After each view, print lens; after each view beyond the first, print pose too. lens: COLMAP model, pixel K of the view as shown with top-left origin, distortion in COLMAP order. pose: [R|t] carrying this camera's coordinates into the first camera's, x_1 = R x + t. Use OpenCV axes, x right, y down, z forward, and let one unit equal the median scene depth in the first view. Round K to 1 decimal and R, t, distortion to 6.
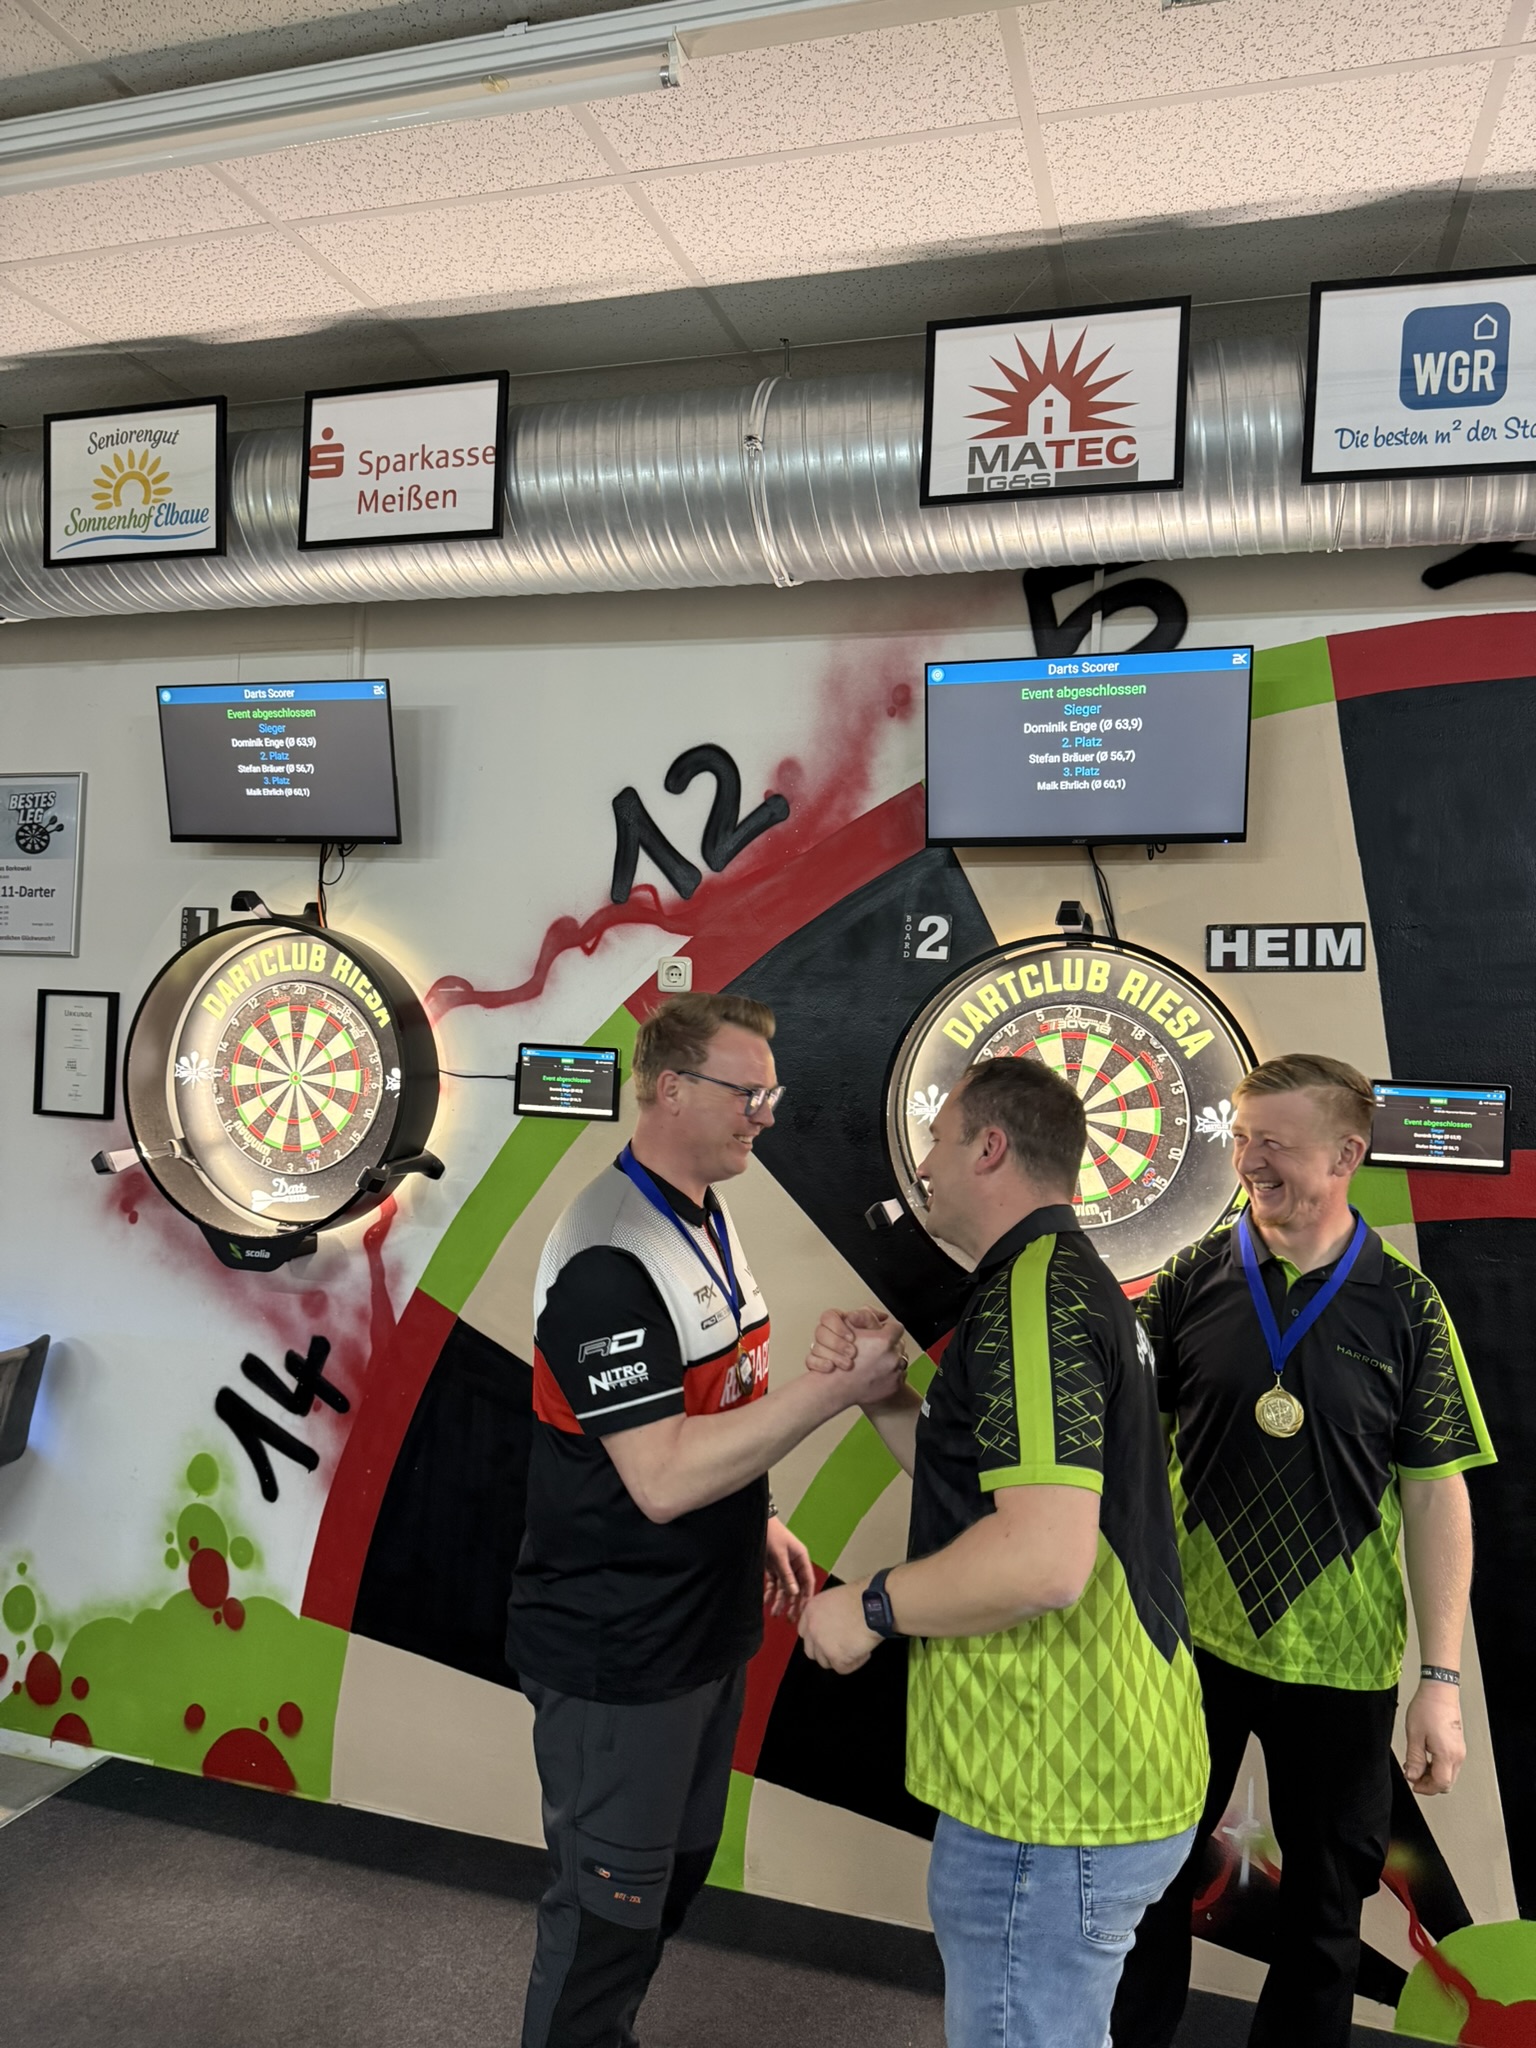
lens RADIAL K [[1456.7, 0, 759.4], [0, 1456.7, 1030.2], [0, 0, 1]] dist [0.142657, -0.238863]
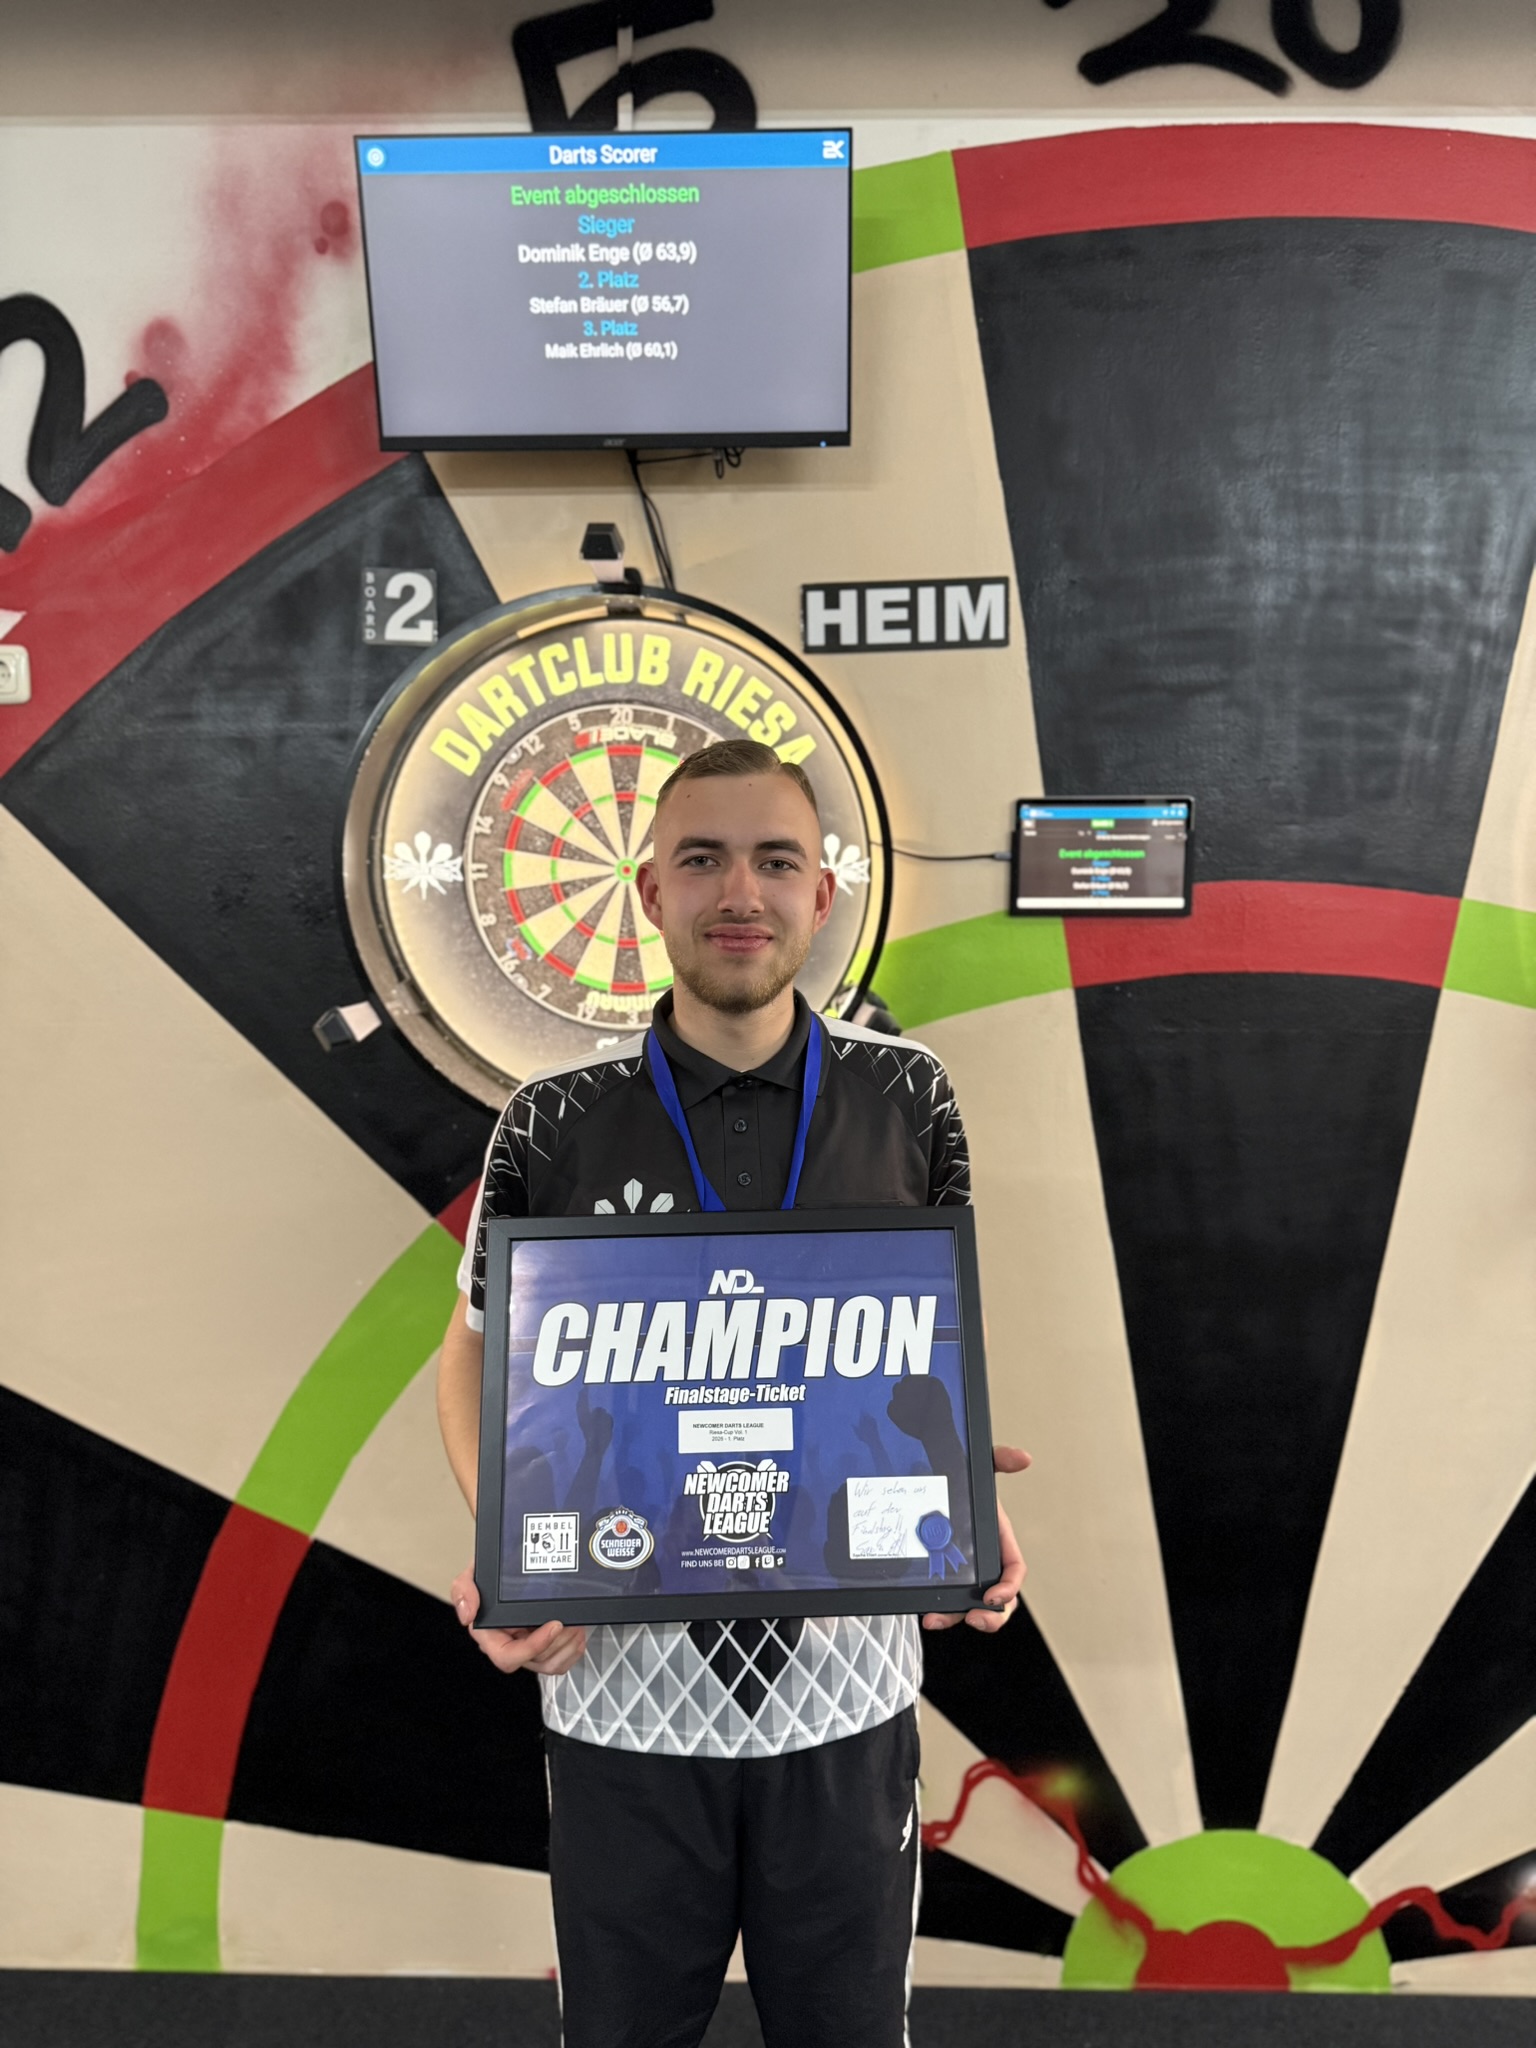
lens RADIAL K [[1483.4, 0, 762.2], [0, 1483.4, 1028.5], [0, 0, 1]] dist [0.060436, -0.079673]
pose [[0.962860, -0.066446, 0.261699, 0.086865], [0.034426, 0.991548, 0.125092, 0.048064], [-0.267799, -0.111437, 0.957009, 0.304679]]
